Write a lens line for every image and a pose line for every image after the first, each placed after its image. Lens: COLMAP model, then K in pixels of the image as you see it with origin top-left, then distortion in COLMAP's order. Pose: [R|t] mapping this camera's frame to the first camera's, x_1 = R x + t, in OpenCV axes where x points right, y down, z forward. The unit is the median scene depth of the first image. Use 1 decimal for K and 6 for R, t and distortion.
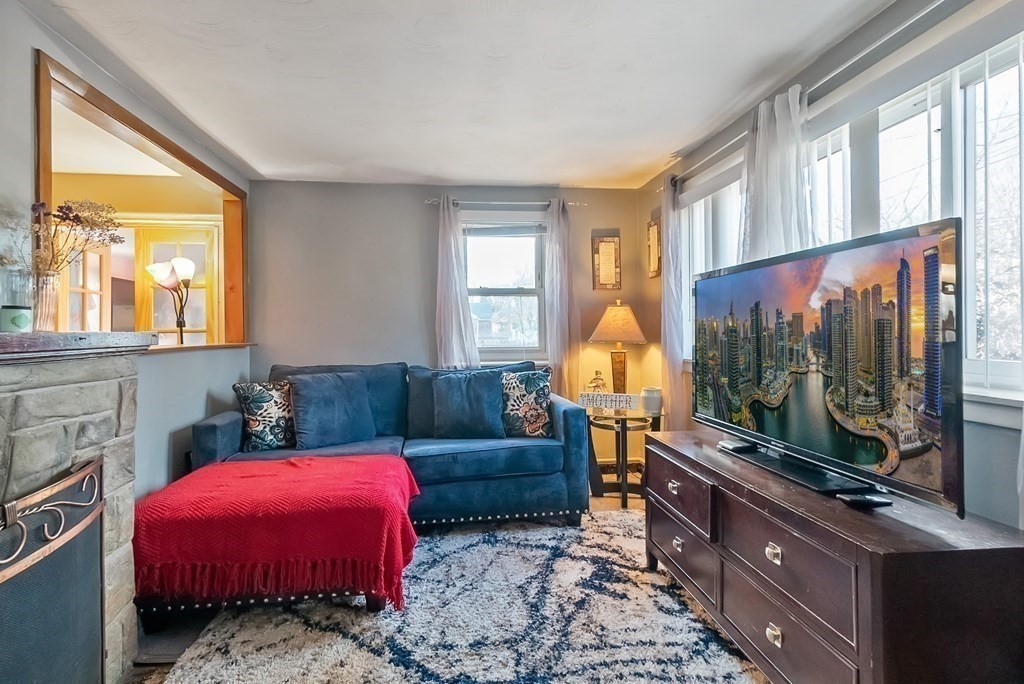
lens RADIAL K [[480.0, 0, 517.0], [0, 480.0, 333.2], [0, 0, 1]] dist [0.010814, 0.000415]
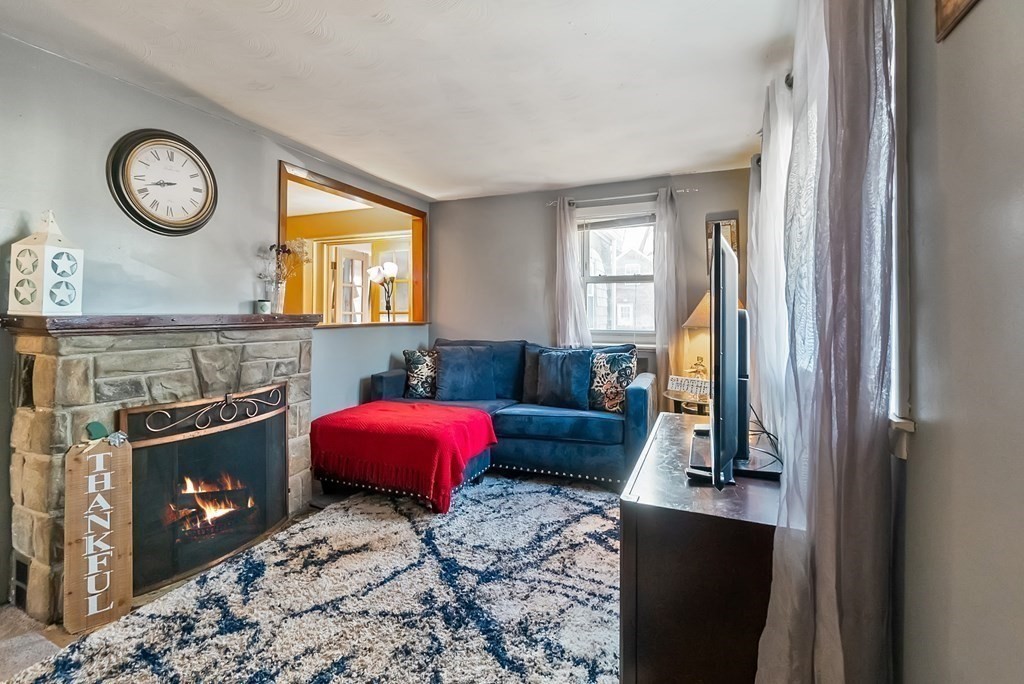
lens RADIAL K [[500.9, 0, 530.4], [0, 500.9, 312.8], [0, 0, 1]] dist [0.001465, 0.002223]
pose [[0.863711, 0.010844, -0.503871, 0.668061], [-0.012528, 0.999922, 0.000046, -0.014541], [0.503832, 0.006273, 0.863779, -0.134130]]
